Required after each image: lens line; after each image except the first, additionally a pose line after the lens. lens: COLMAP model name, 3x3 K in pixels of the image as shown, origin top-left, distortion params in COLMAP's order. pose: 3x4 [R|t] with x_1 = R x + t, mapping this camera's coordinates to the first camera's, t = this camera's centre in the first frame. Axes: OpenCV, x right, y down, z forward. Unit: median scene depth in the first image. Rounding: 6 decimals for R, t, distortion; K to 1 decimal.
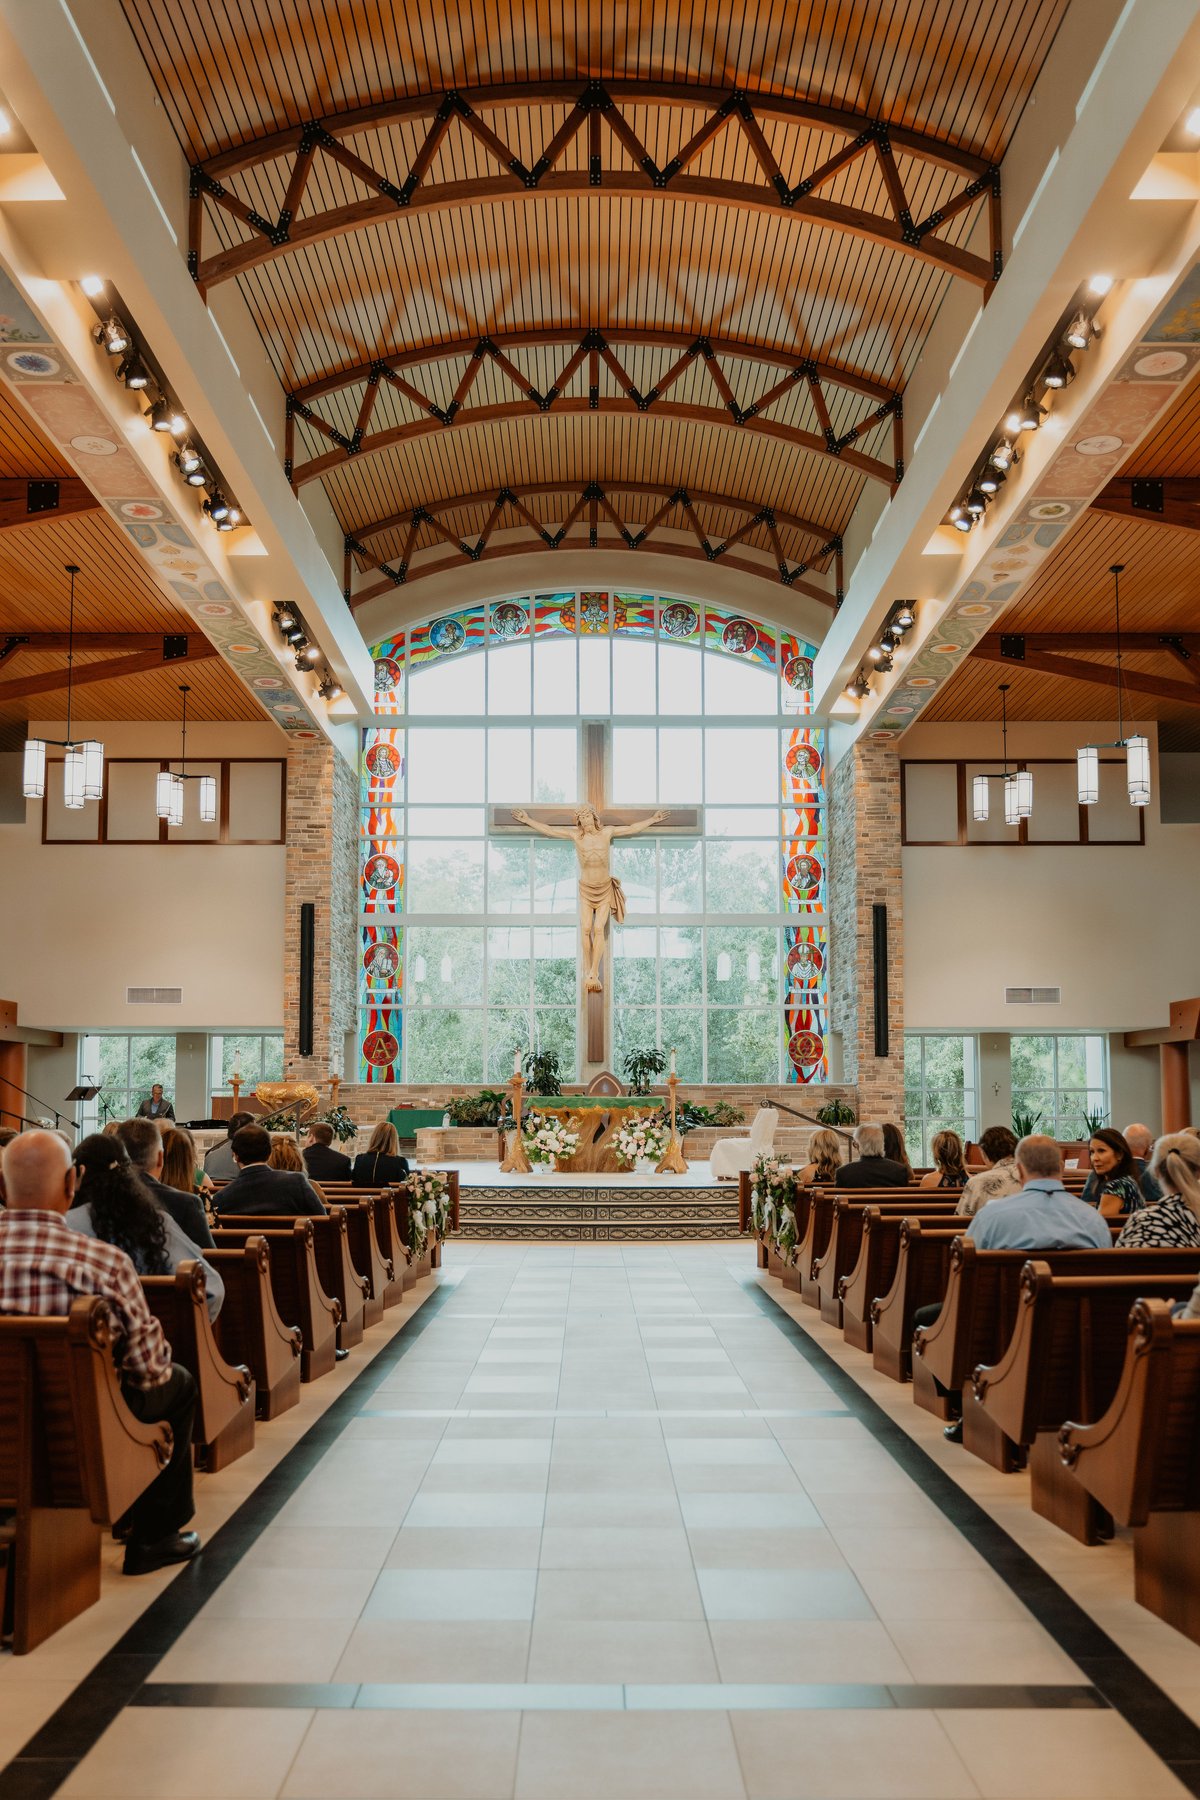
lens RADIAL K [[1573.8, 0, 597.8], [0, 1573.8, 1003.8], [0, 0, 1]] dist [0.000982, -0.008311]
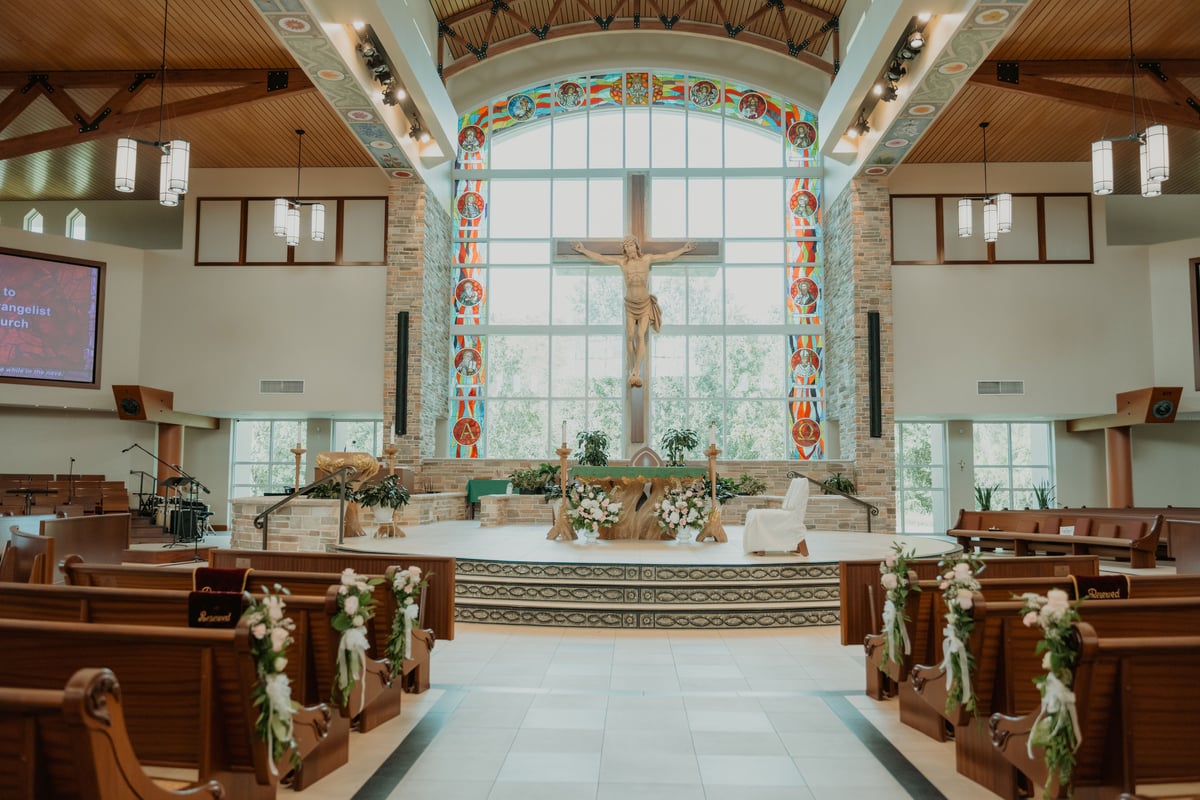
lens RADIAL K [[972.7, 0, 600.0], [0, 972.7, 400.0], [0, 0, 1]] dist [0.005811, -0.016596]
pose [[0.999248, 0.002197, -0.038713, -0.001367], [-0.002871, 0.999845, -0.017358, 0.017669], [0.038669, 0.017456, 0.999100, 0.241073]]
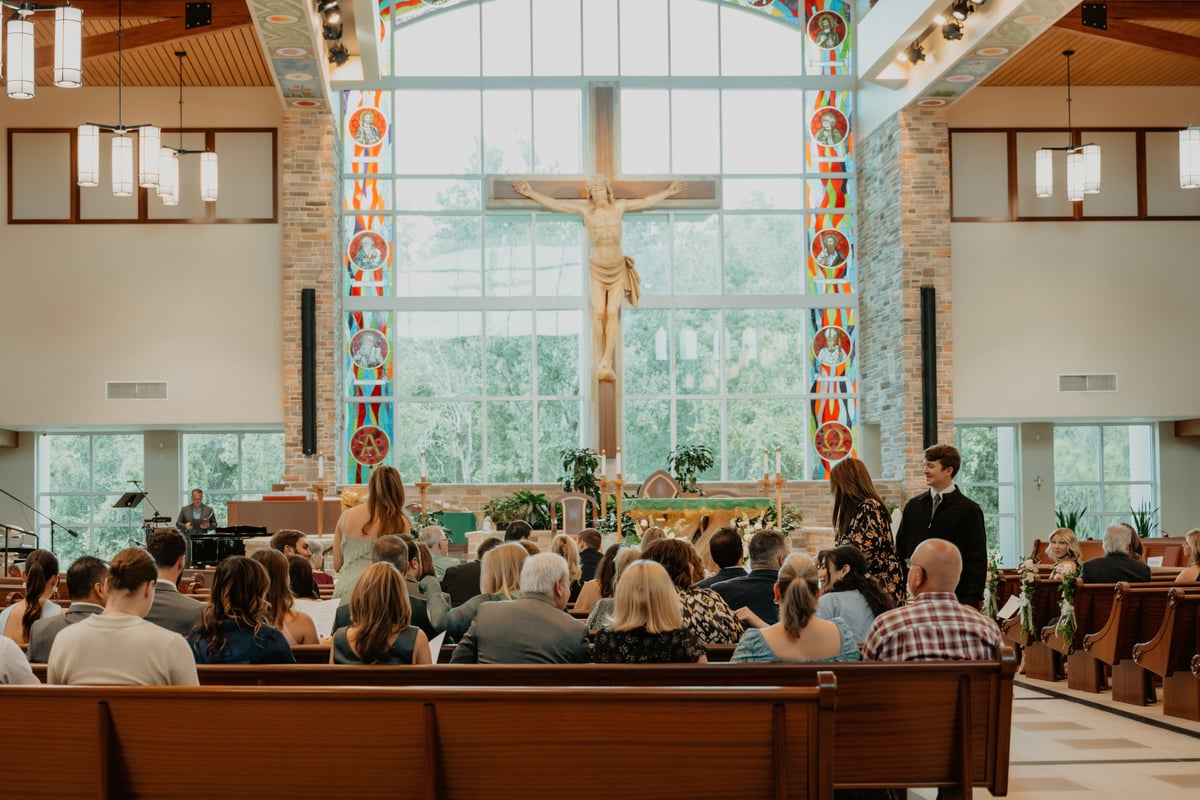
lens RADIAL K [[1887.1, 0, 515.5], [0, 1887.1, 461.3], [0, 0, 1]] dist [0.005204, -0.048722]
pose [[0.999012, -0.009535, 0.043409, -0.109600], [0.007661, 0.999041, 0.043120, -0.009687], [-0.043778, -0.042745, 0.998126, -0.100540]]
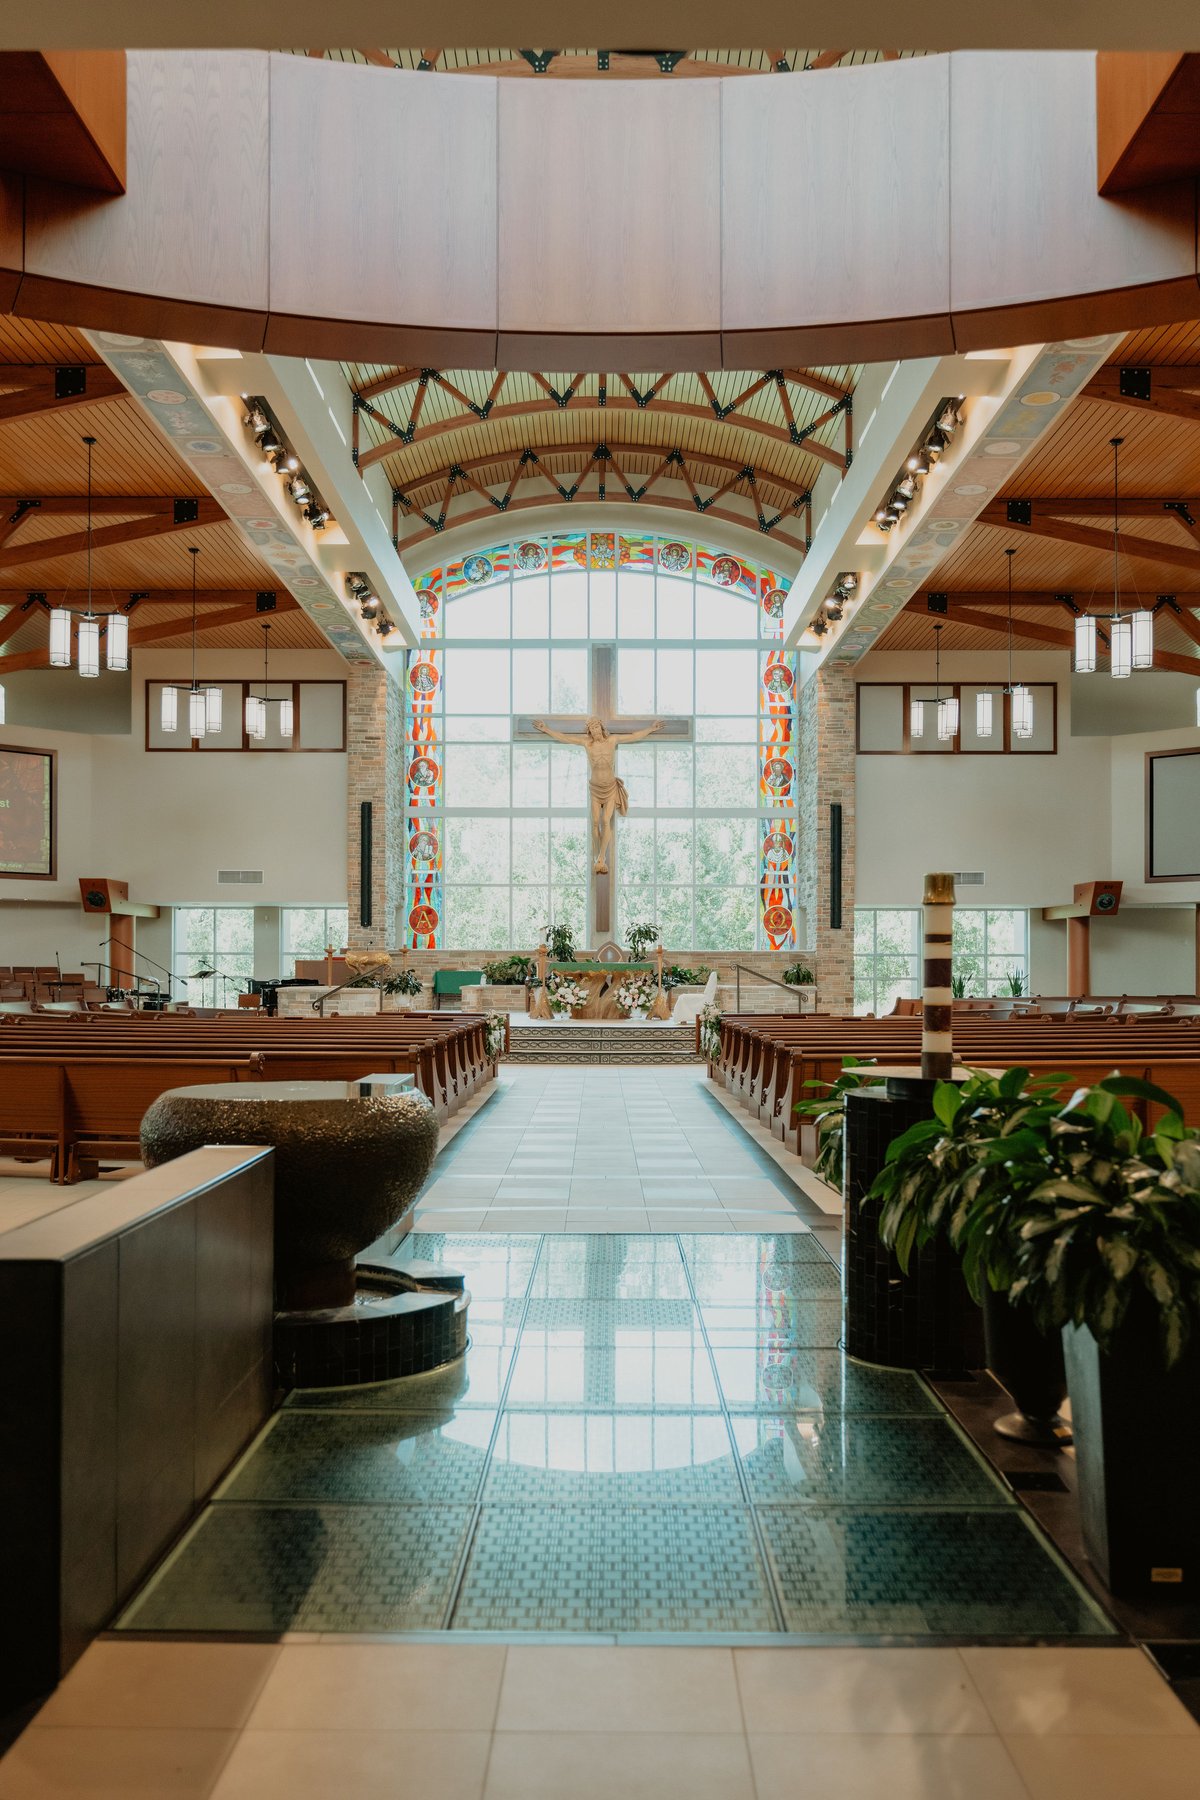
lens RADIAL K [[1583.3, 0, 603.2], [0, 1583.3, 967.7], [0, 0, 1]] dist [0.006169, -0.001570]
pose [[0.999994, 0.002709, -0.002246, 0.001947], [-0.002553, 0.997781, 0.066526, -0.017281], [0.002421, -0.066519, 0.997782, -0.224795]]
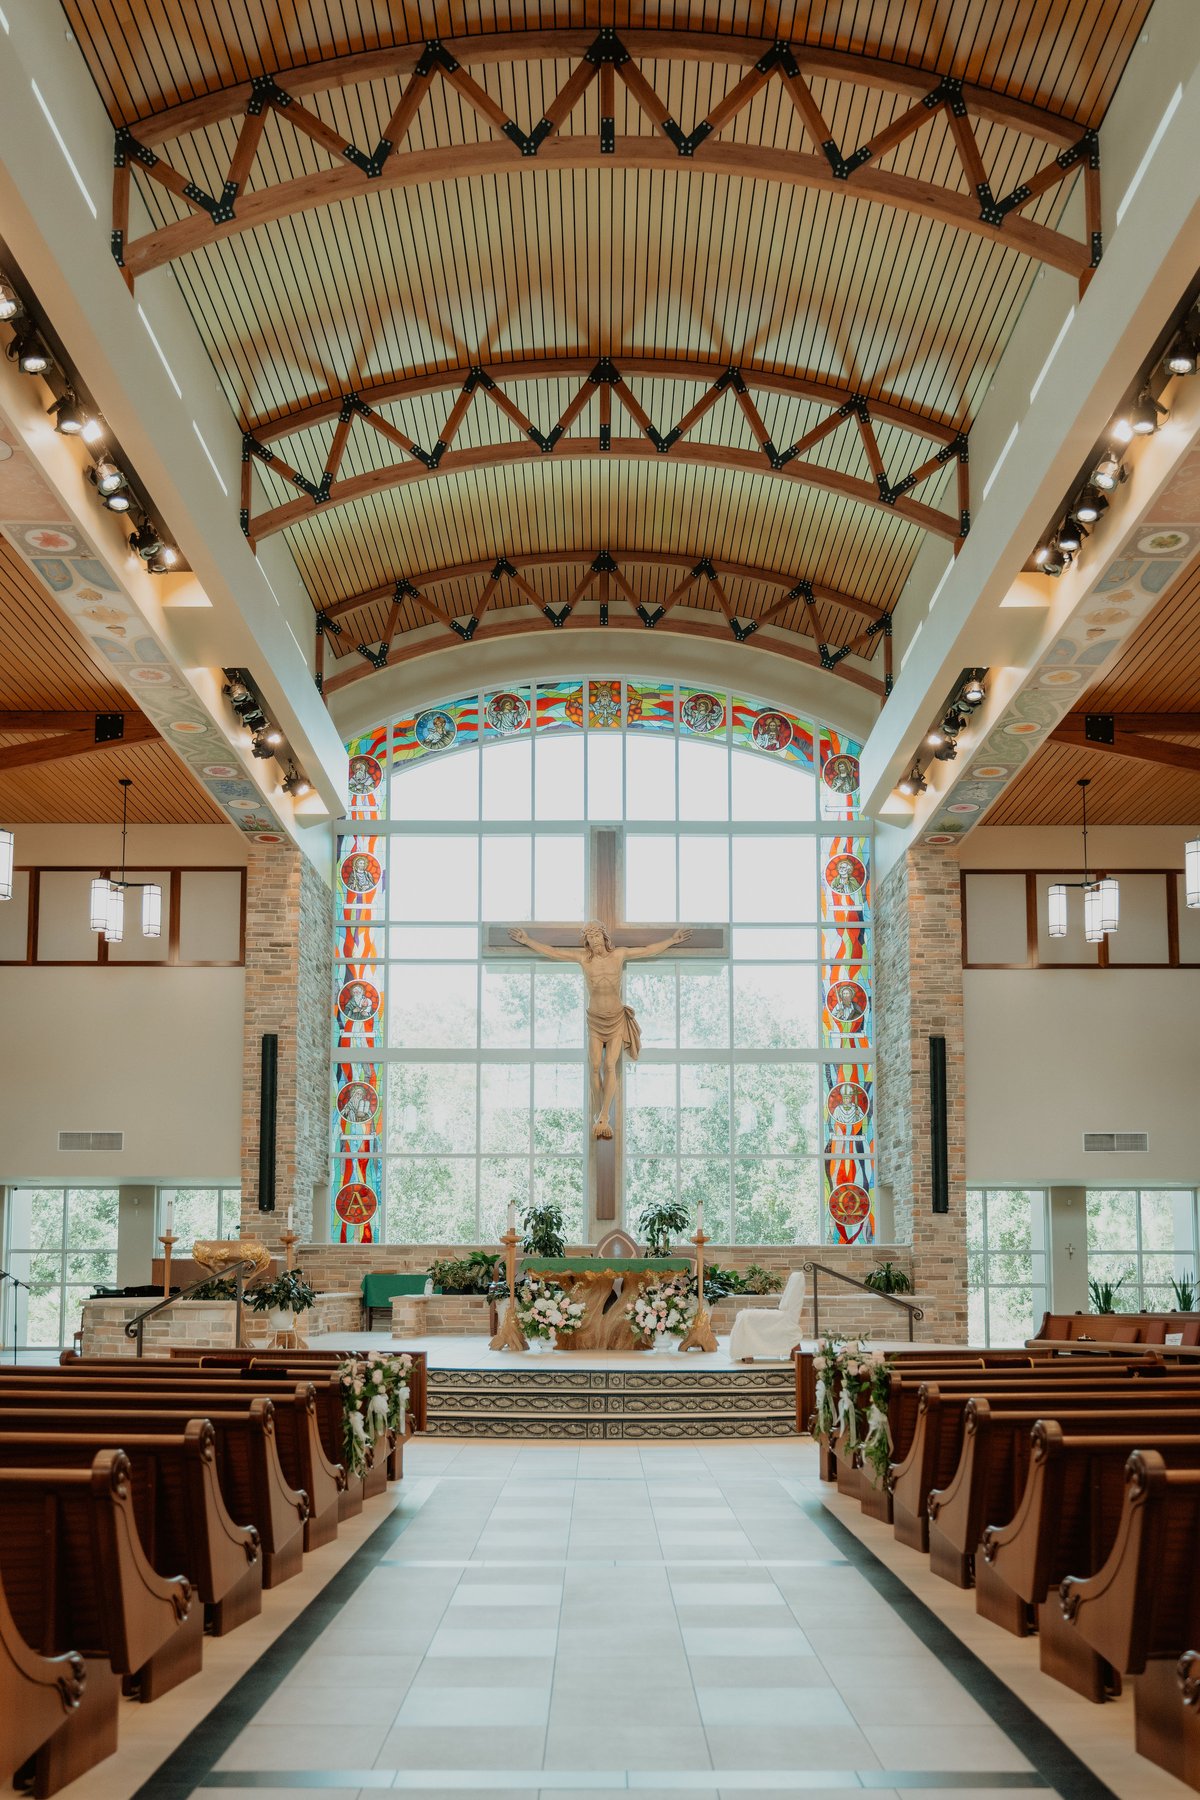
lens RADIAL K [[1690.0, 0, 610.9], [0, 1690.0, 1115.7], [0, 0, 1]] dist [0.008798, 0.023362]
pose [[0.999998, 0.001003, 0.001862, -0.000406], [-0.000949, 0.999582, -0.028890, 0.006850], [-0.001890, 0.028888, 0.999581, 0.078431]]
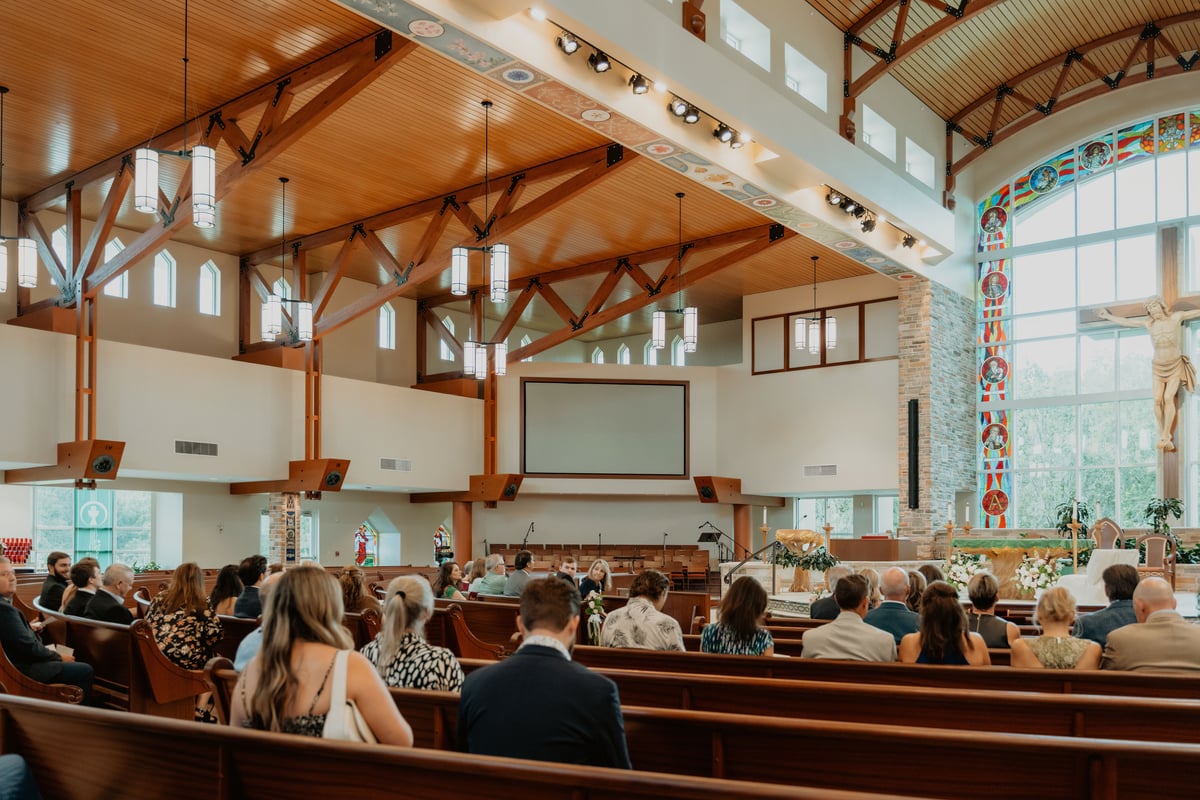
lens RADIAL K [[1049.2, 0, 604.1], [0, 1049.2, 537.0], [0, 0, 1]] dist [0.000982, -0.008311]
pose [[0.773259, -0.003473, -0.634080, 0.184106], [0.040165, 0.998245, 0.043513, 0.005778], [0.632816, -0.059115, 0.772042, 0.106720]]
